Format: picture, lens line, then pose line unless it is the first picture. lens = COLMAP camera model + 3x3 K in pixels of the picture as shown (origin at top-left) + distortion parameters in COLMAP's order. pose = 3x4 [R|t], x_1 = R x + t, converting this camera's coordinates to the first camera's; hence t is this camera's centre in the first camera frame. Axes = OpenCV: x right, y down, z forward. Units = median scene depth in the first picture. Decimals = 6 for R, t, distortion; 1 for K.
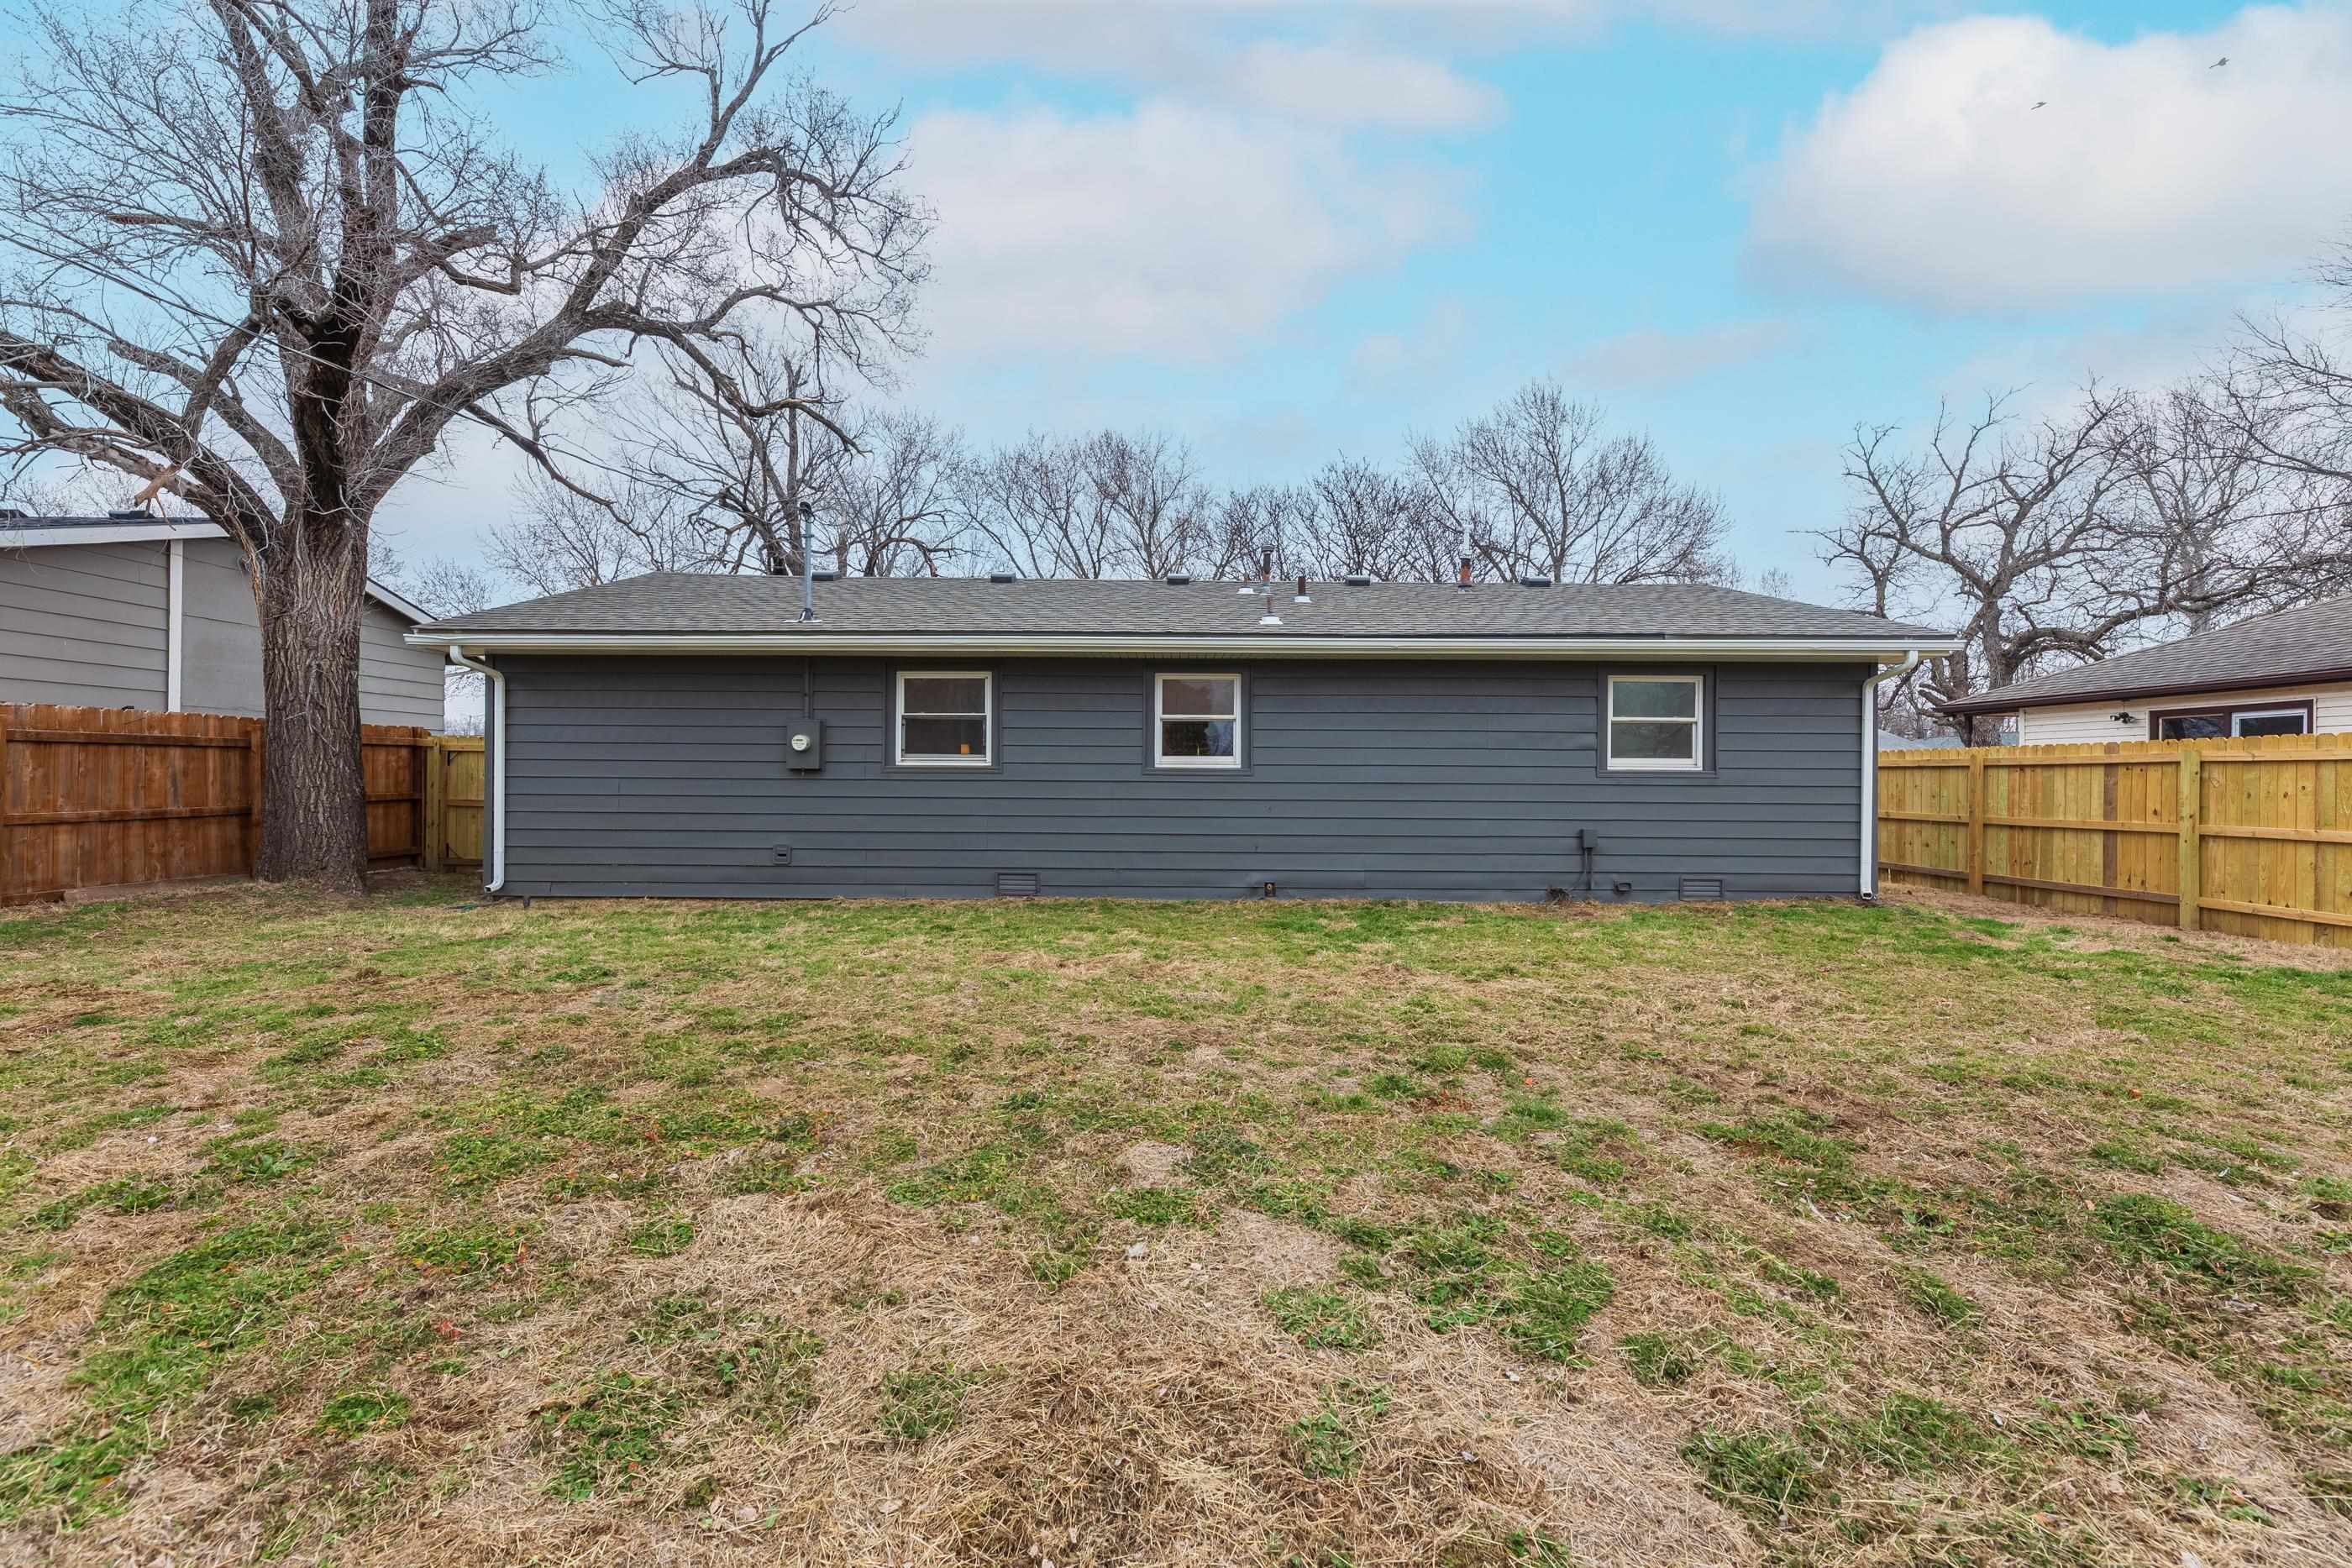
lens RADIAL K [[996.2, 0, 1181.0], [0, 996.2, 781.8], [0, 0, 1]] dist [0.000255, -0.000317]
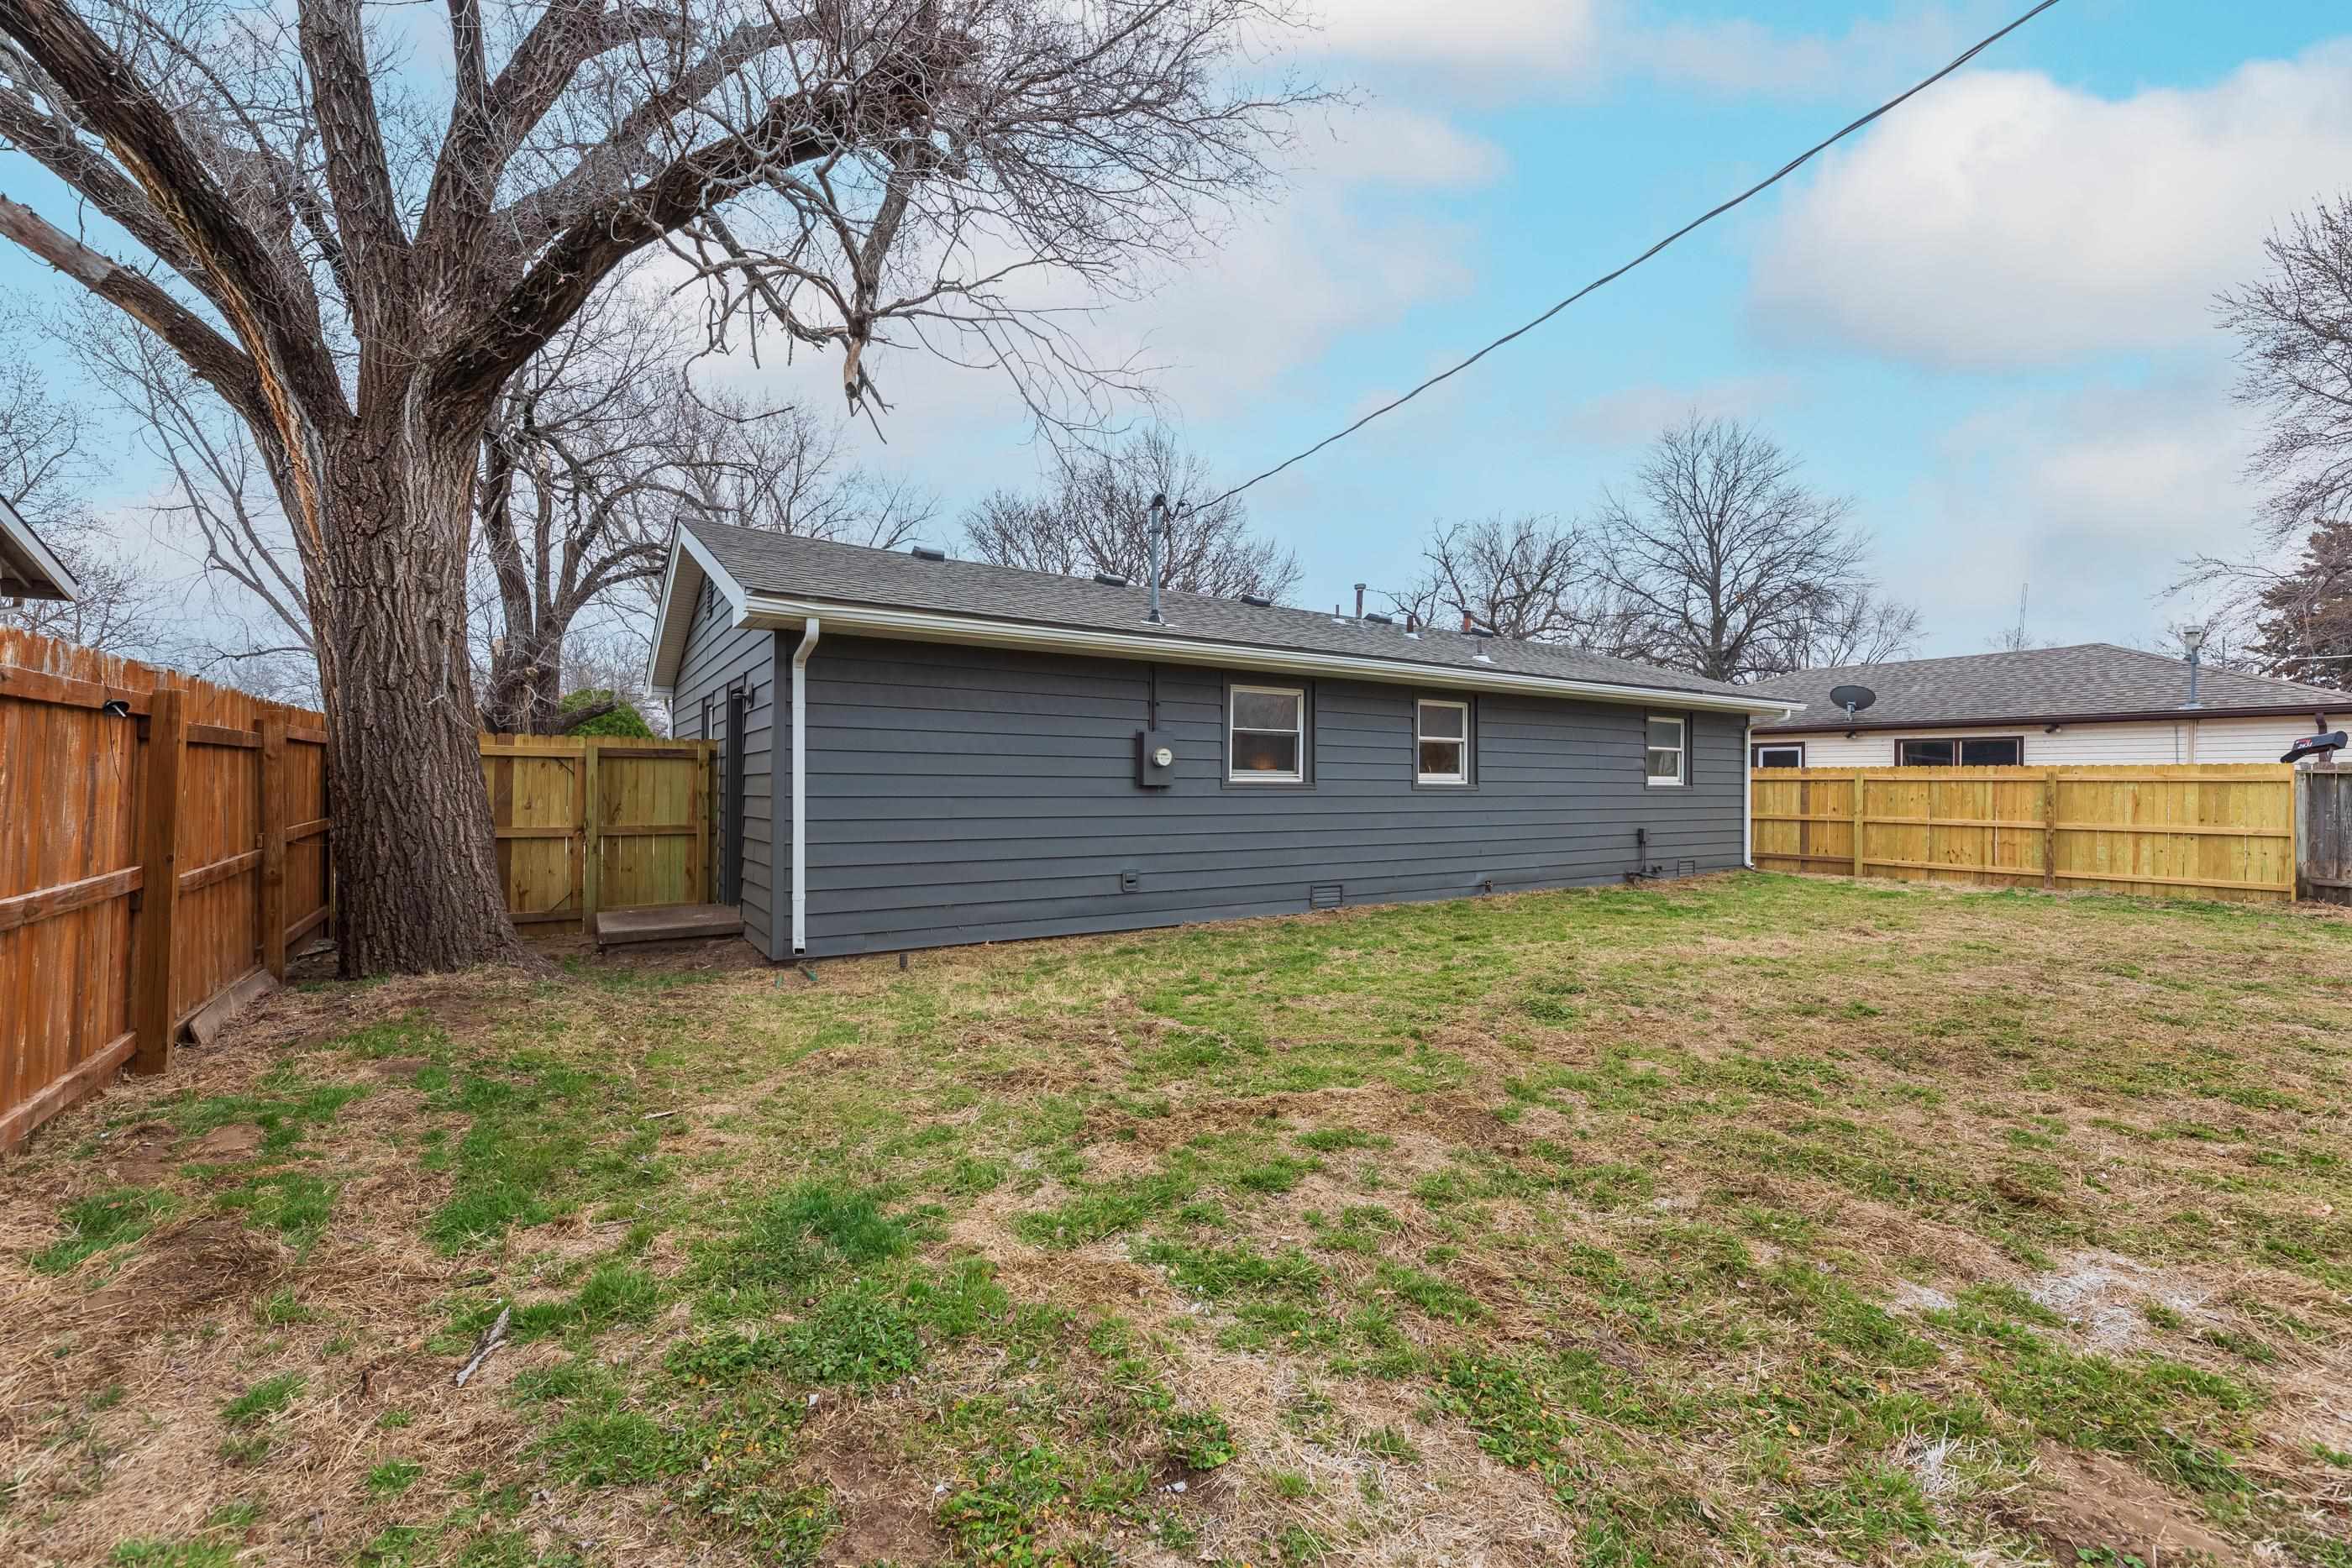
lens RADIAL K [[996.2, 0, 1181.0], [0, 996.2, 781.8], [0, 0, 1]] dist [0.000255, -0.000317]
pose [[0.820142, -0.000375, 0.572159, -0.879965], [-0.000266, 0.999999, 0.001037, -0.017224], [-0.572159, -0.001003, 0.820142, 0.236823]]
